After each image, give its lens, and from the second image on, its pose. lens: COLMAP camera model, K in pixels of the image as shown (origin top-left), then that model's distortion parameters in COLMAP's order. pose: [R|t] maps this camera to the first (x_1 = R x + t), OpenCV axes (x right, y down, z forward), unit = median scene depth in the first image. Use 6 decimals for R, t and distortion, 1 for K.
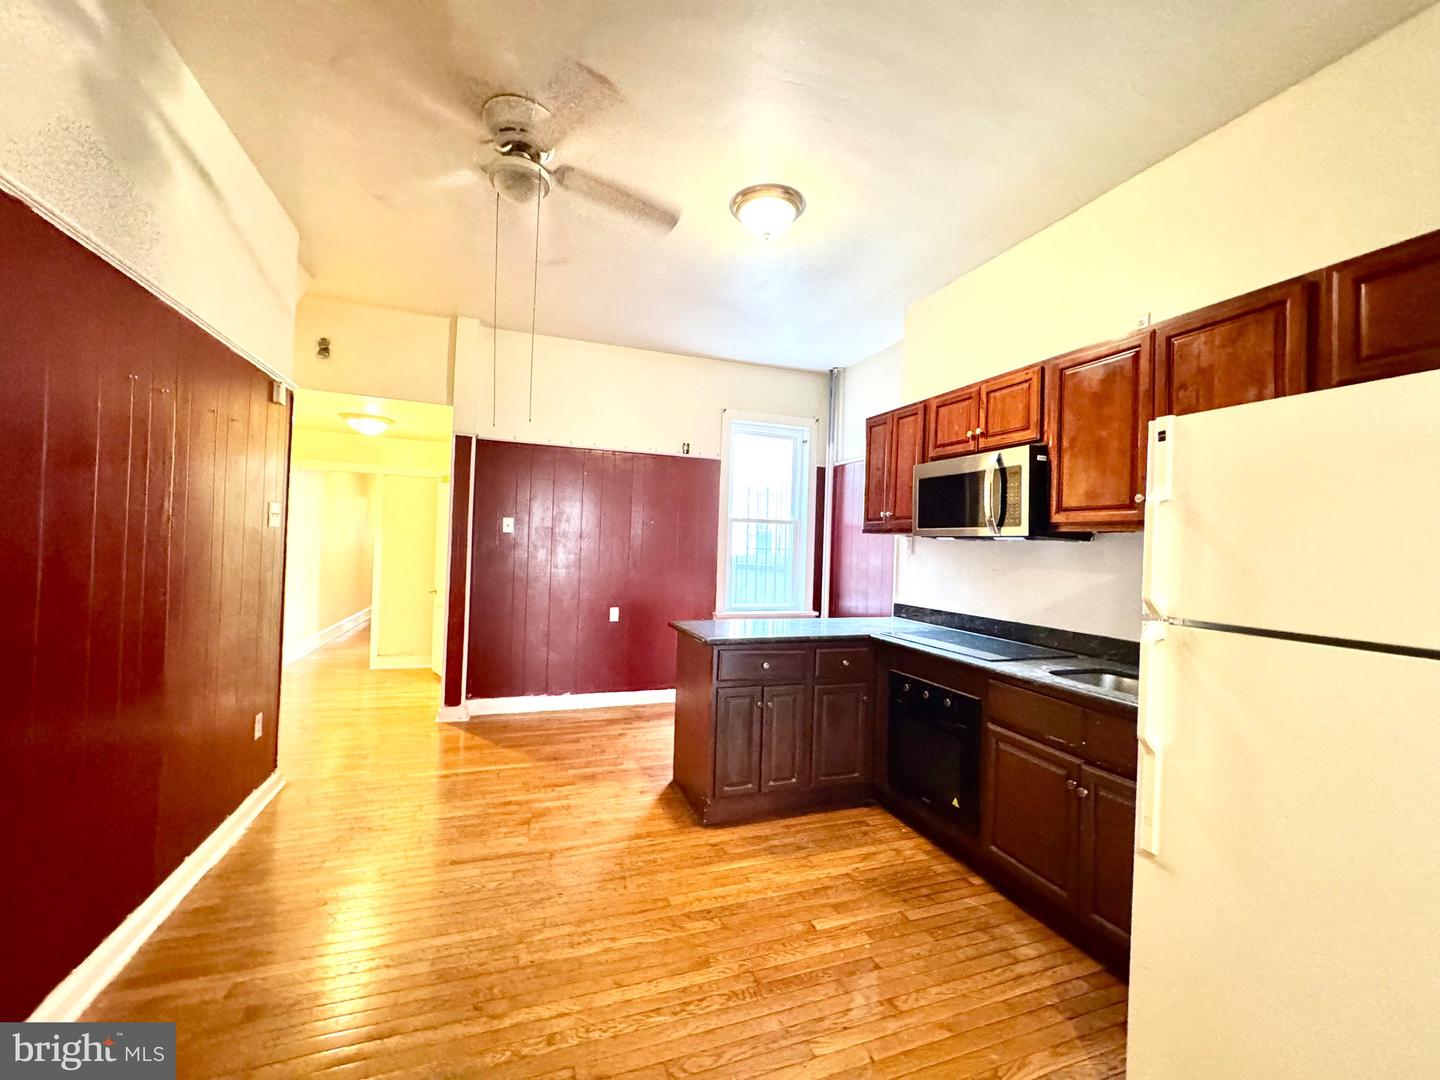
lens RADIAL K [[575.6, 0, 719.8], [0, 575.6, 538.5], [0, 0, 1]] dist [-0.001649, 0.000455]
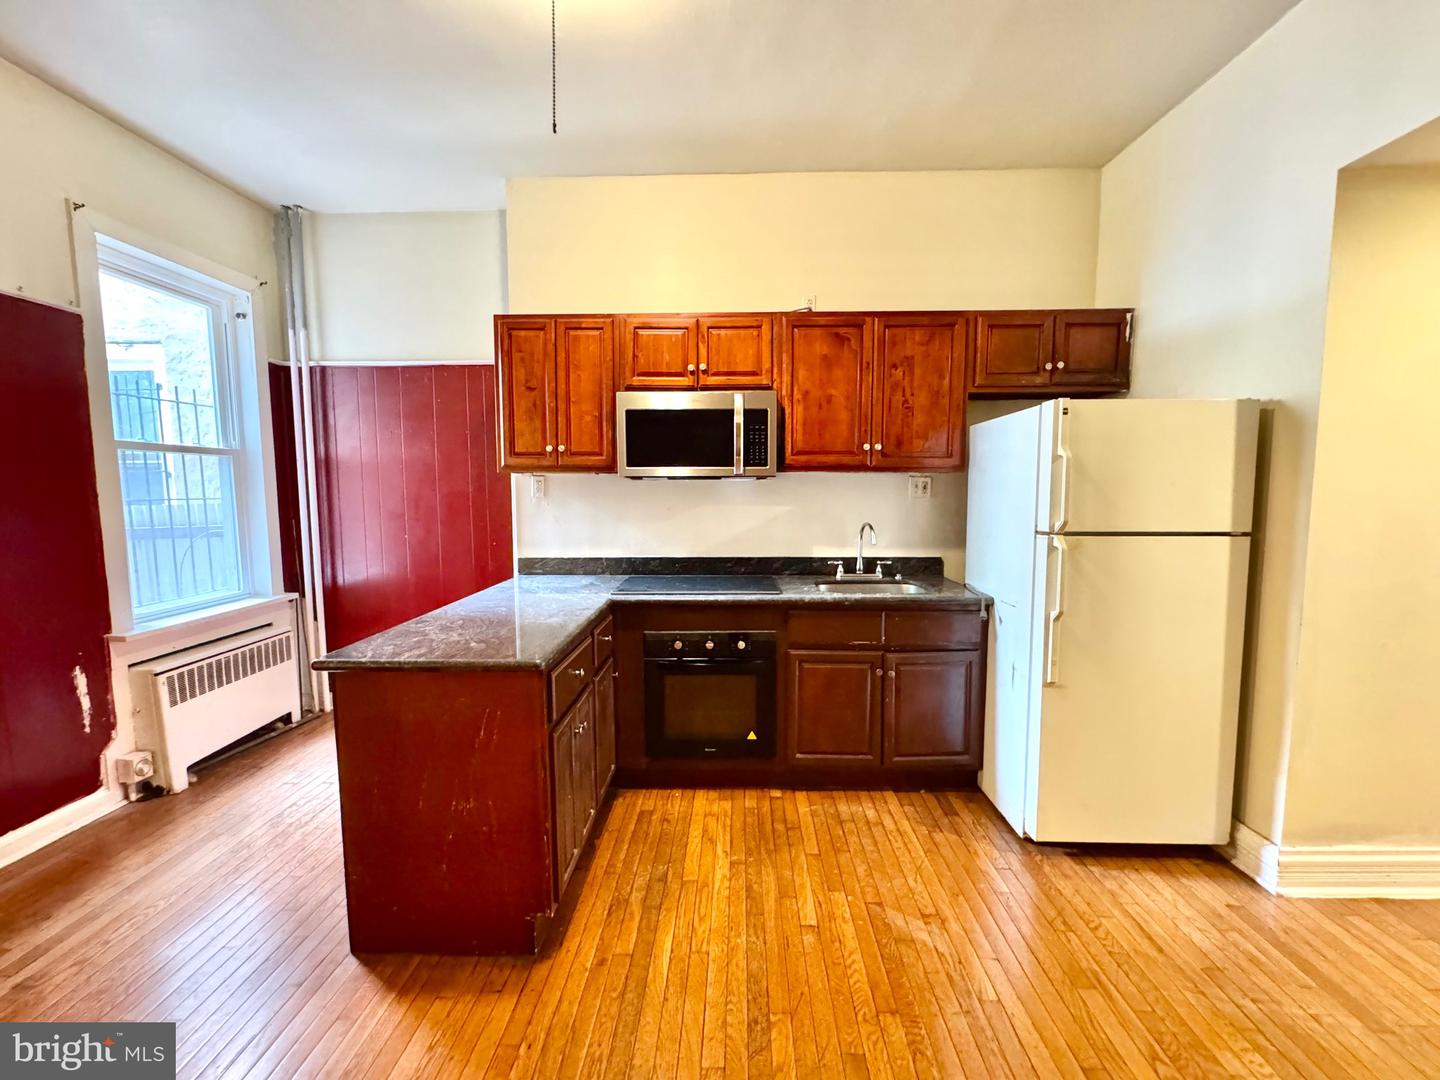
lens RADIAL K [[575.6, 0, 719.8], [0, 575.6, 538.5], [0, 0, 1]] dist [-0.001649, 0.000455]
pose [[0.369225, -0.112402, 0.922518, -0.385057], [0.004878, 0.992880, 0.119022, -0.012548], [-0.929327, -0.039446, 0.367144, 0.502843]]
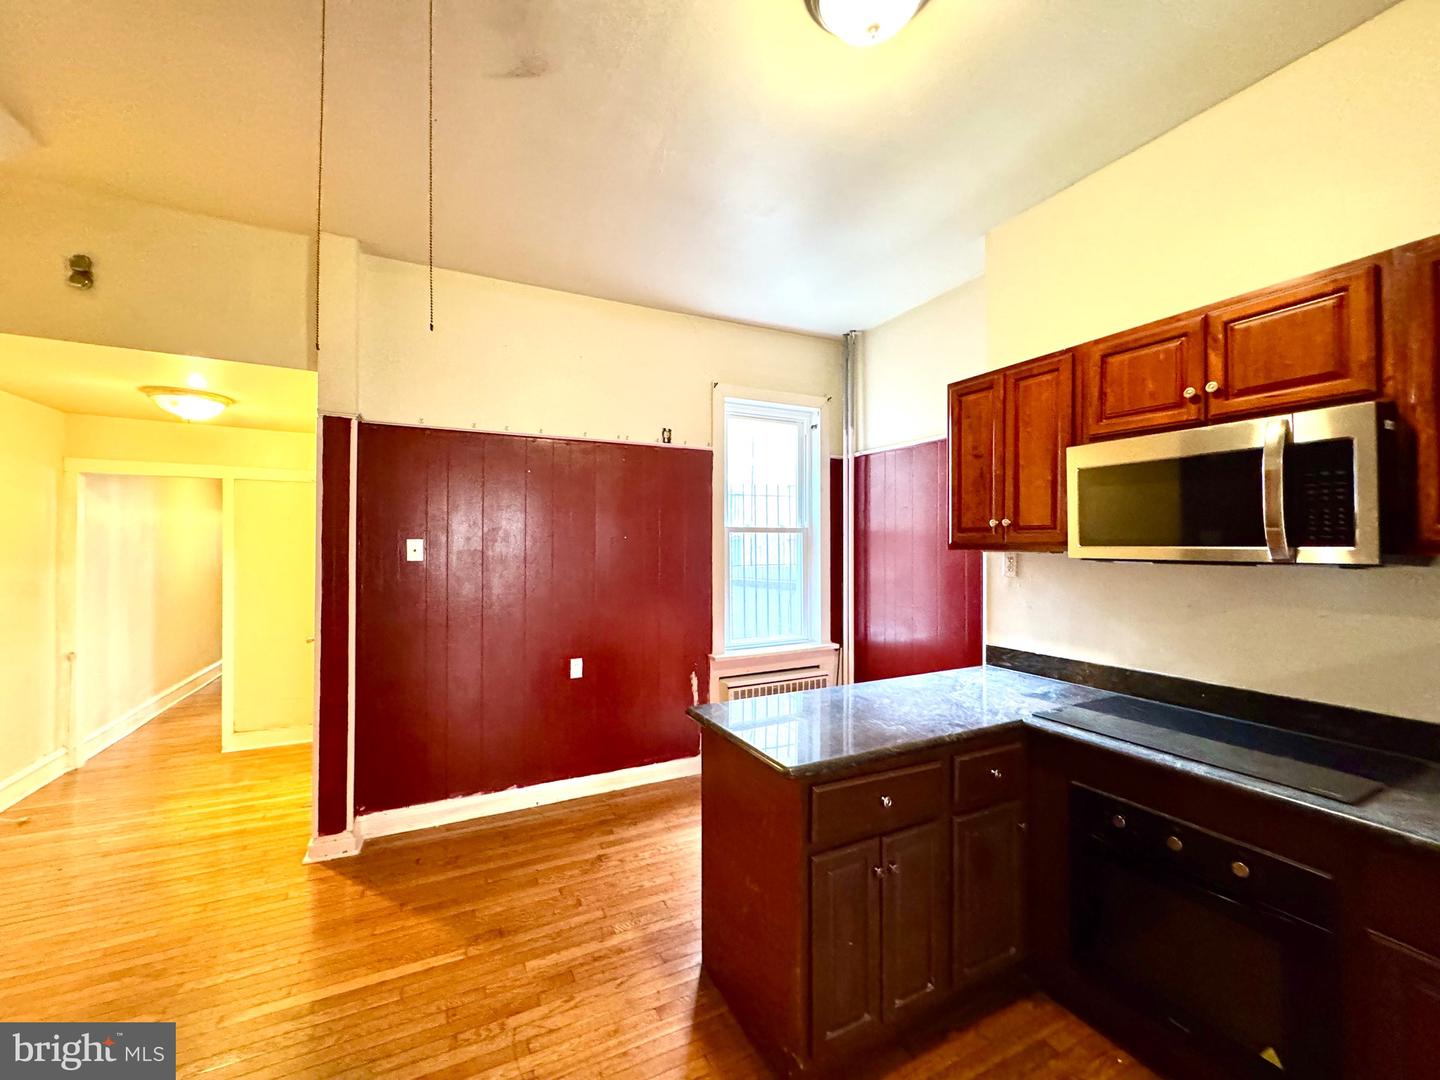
lens RADIAL K [[575.6, 0, 719.8], [0, 575.6, 538.5], [0, 0, 1]] dist [-0.001649, 0.000455]
pose [[0.993123, -0.031404, 0.112783, -0.115026], [0.031046, 0.999506, 0.004931, -0.038189], [-0.112882, -0.001396, 0.993607, 0.378193]]
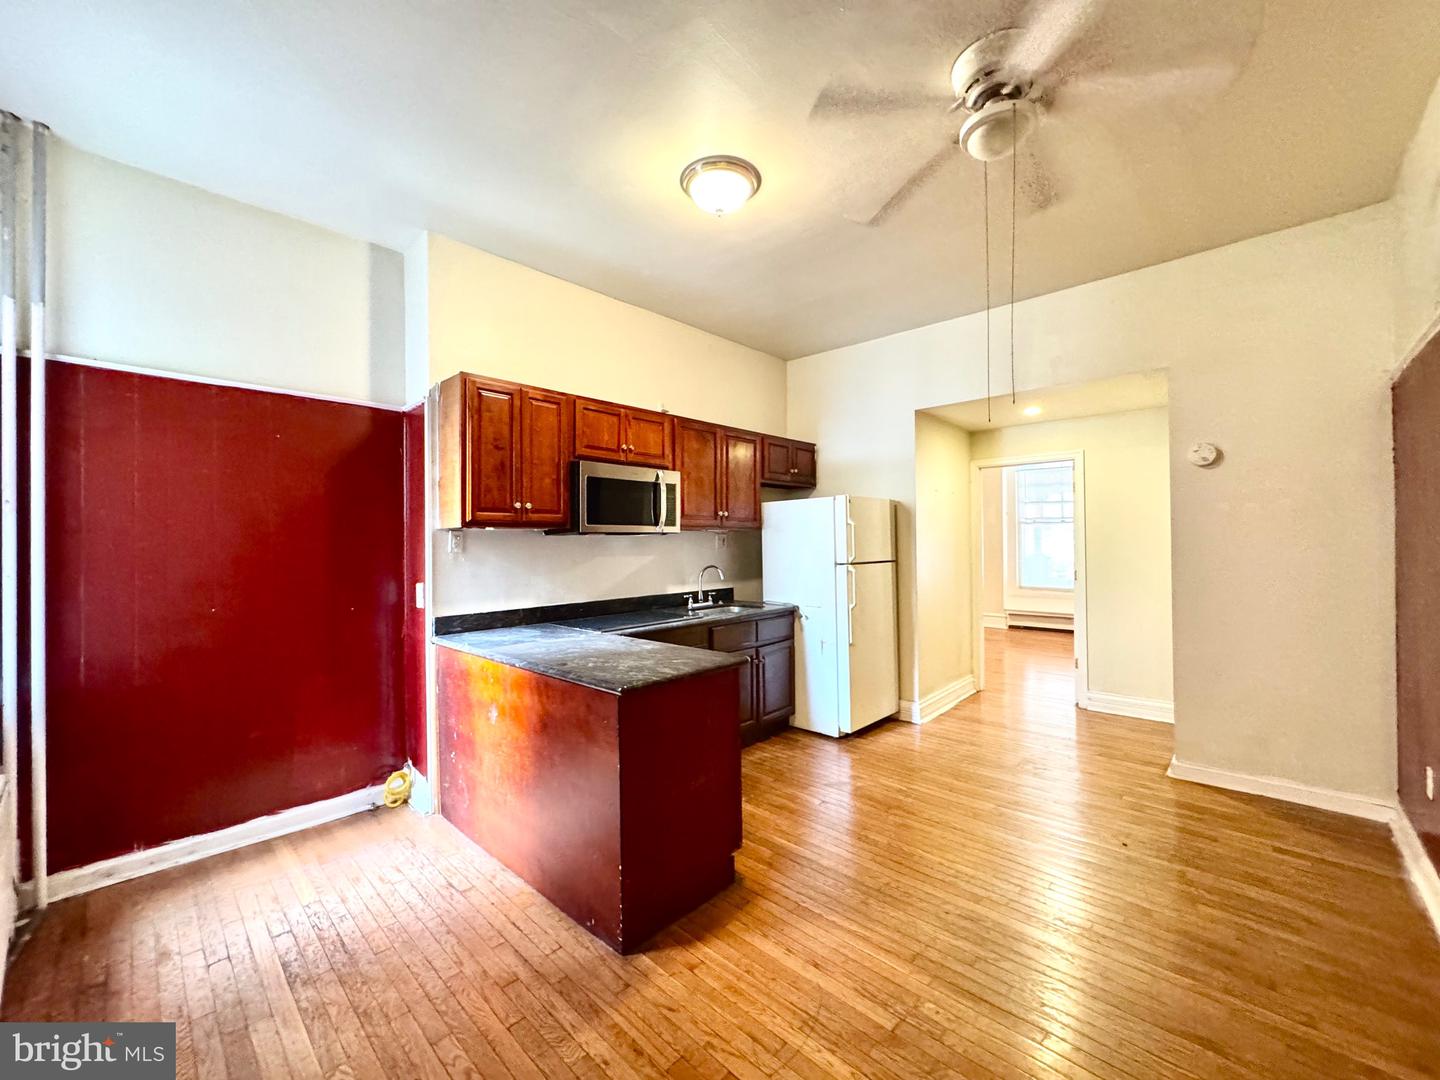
lens RADIAL K [[575.6, 0, 719.8], [0, 575.6, 538.5], [0, 0, 1]] dist [-0.001649, 0.000455]
pose [[-0.444838, -0.024234, 0.895283, -0.618346], [-0.014087, 0.999700, 0.020062, -0.015396], [-0.895500, -0.003687, -0.445046, 1.144137]]
